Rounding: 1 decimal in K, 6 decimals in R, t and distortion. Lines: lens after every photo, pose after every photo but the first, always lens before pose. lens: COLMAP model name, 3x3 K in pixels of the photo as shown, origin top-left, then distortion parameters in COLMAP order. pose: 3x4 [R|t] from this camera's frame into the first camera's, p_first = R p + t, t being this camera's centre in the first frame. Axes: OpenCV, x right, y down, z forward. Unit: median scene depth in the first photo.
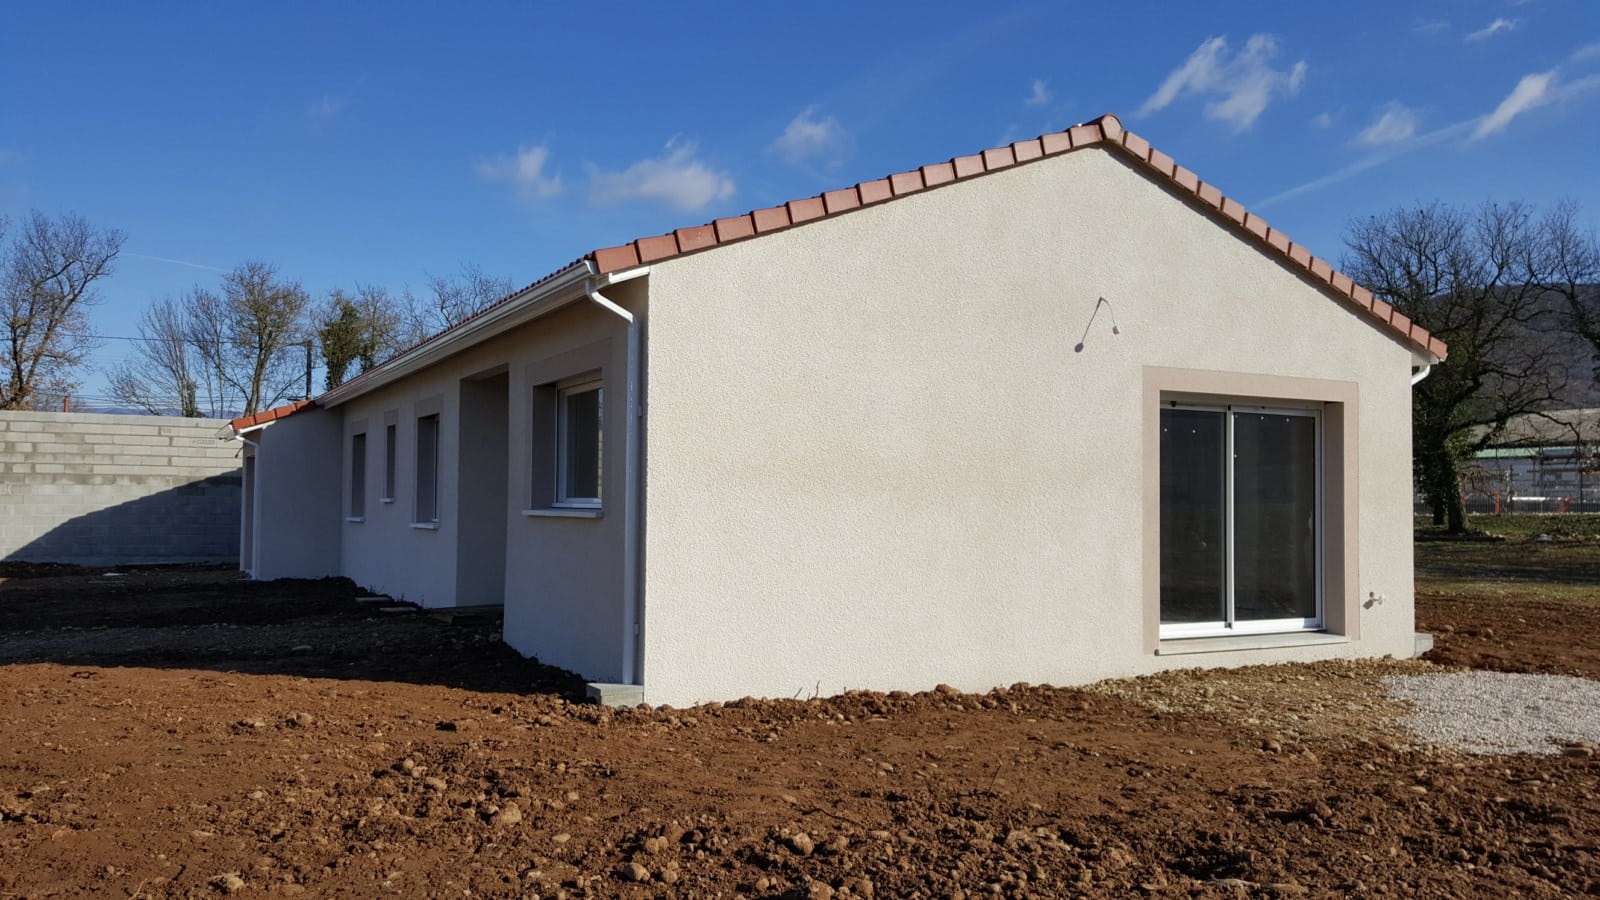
lens RADIAL K [[1194.5, 0, 800.0], [0, 1194.5, 450.0], [0, 0, 1]] dist [0.008775, -0.000397]
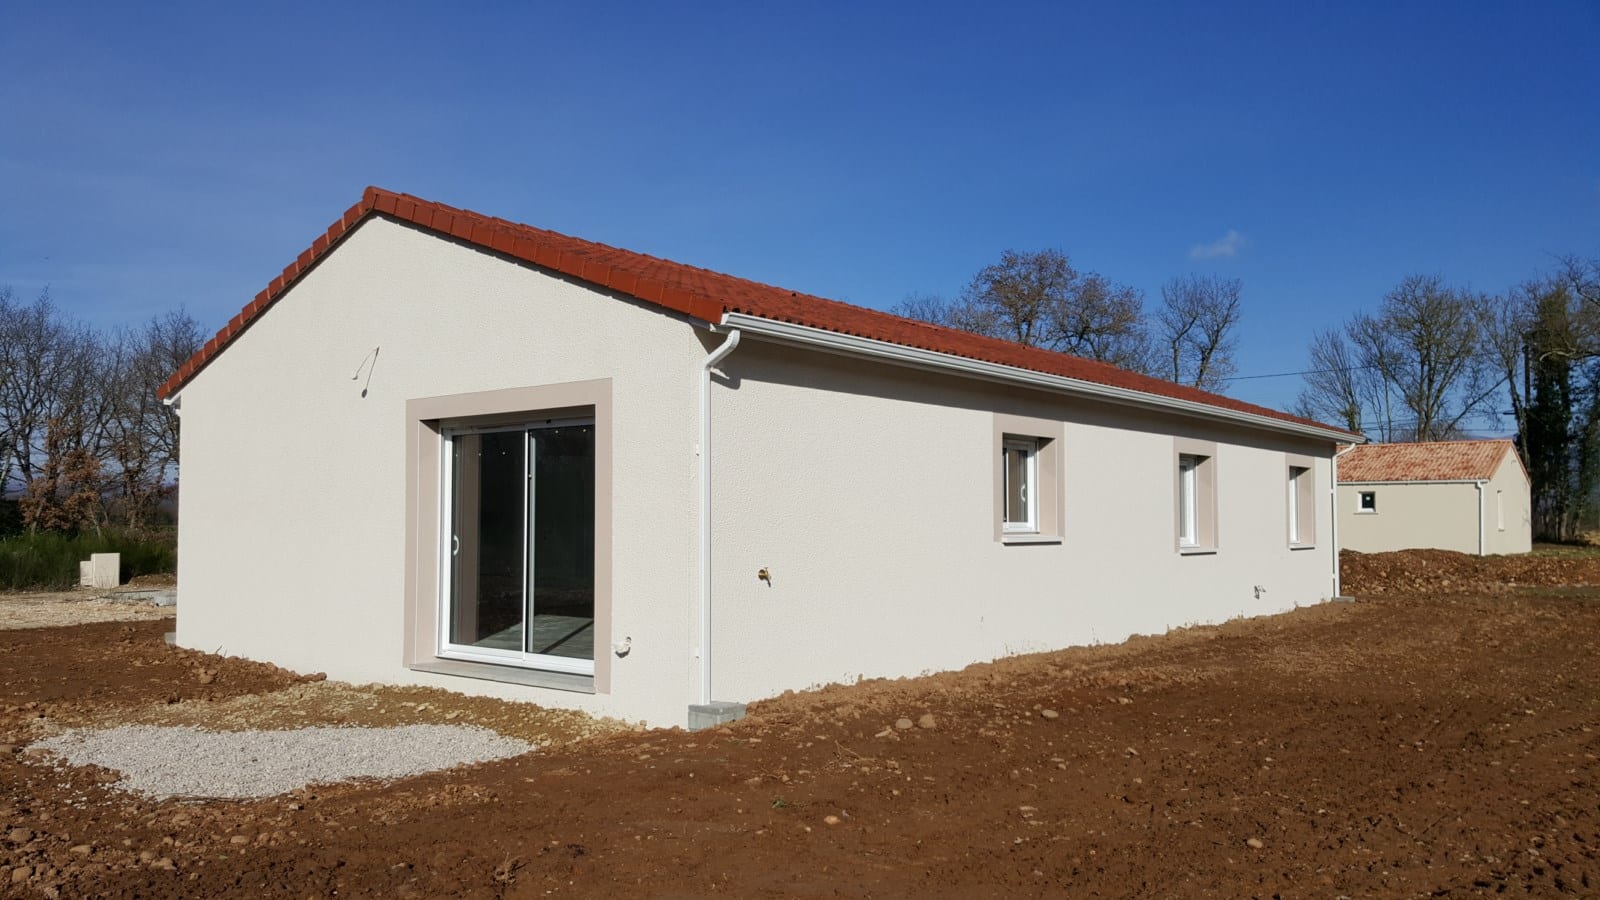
lens RADIAL K [[1194.5, 0, 800.0], [0, 1194.5, 450.0], [0, 0, 1]] dist [0.008775, -0.000397]
pose [[0.399806, -0.060191, -0.914622, 0.854836], [0.046034, 0.997901, -0.045549, 0.024600], [0.915443, -0.023893, 0.401737, 0.535144]]
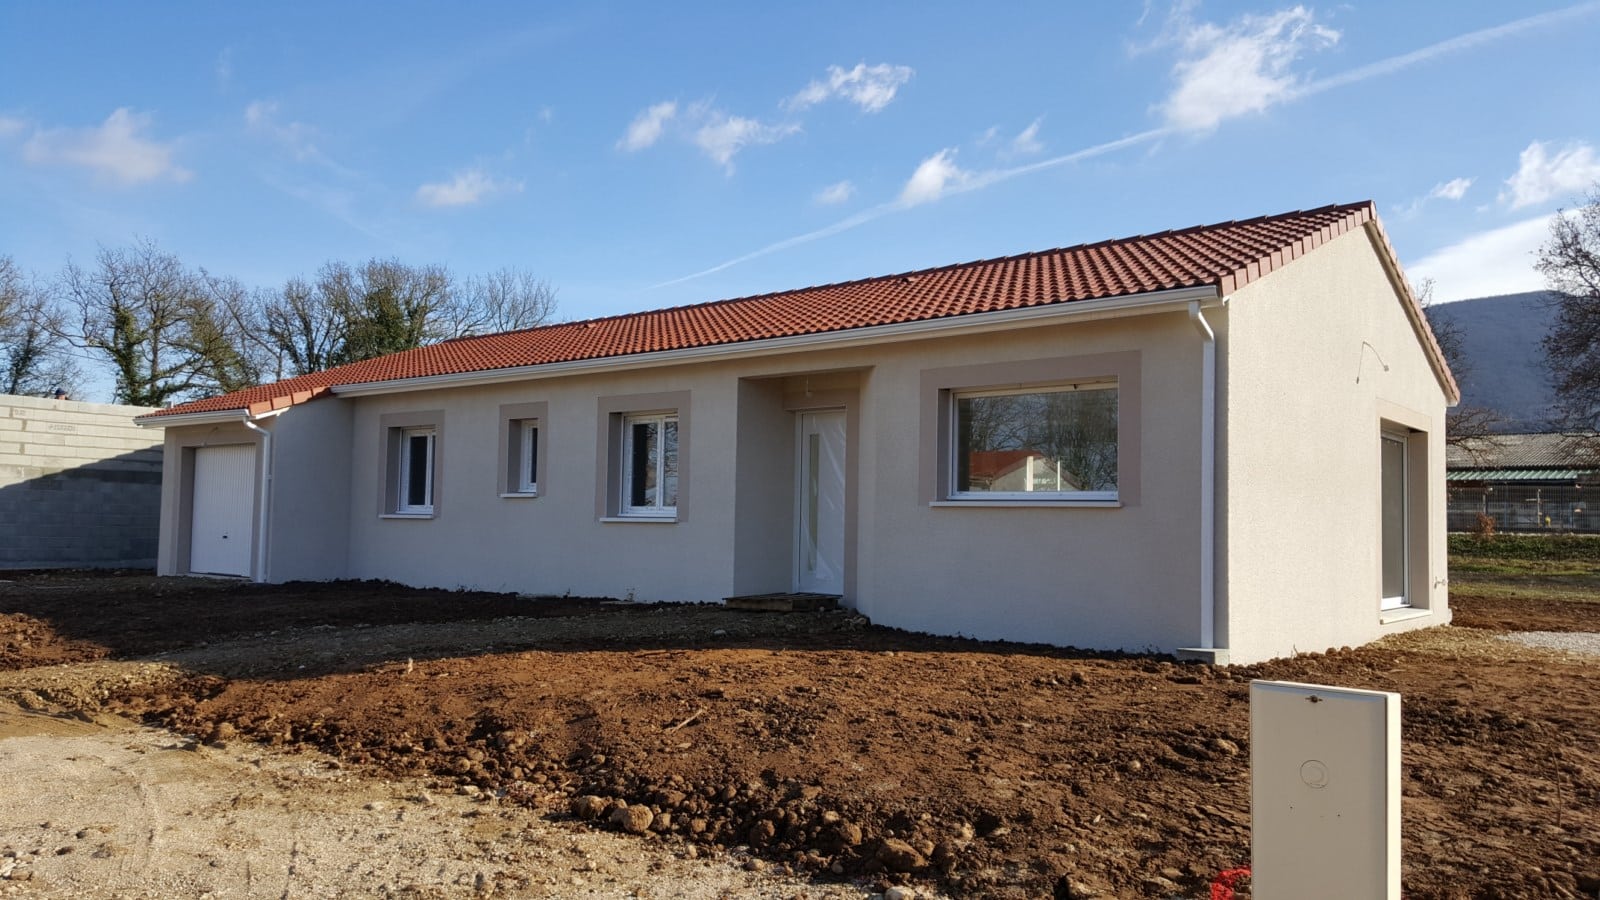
lens RADIAL K [[1194.5, 0, 800.0], [0, 1194.5, 450.0], [0, 0, 1]] dist [0.008775, -0.000397]
pose [[0.930813, 0.033901, 0.363921, -0.468270], [-0.028103, 0.999380, -0.021216, 0.018516], [-0.364415, 0.009521, 0.931188, 0.015084]]
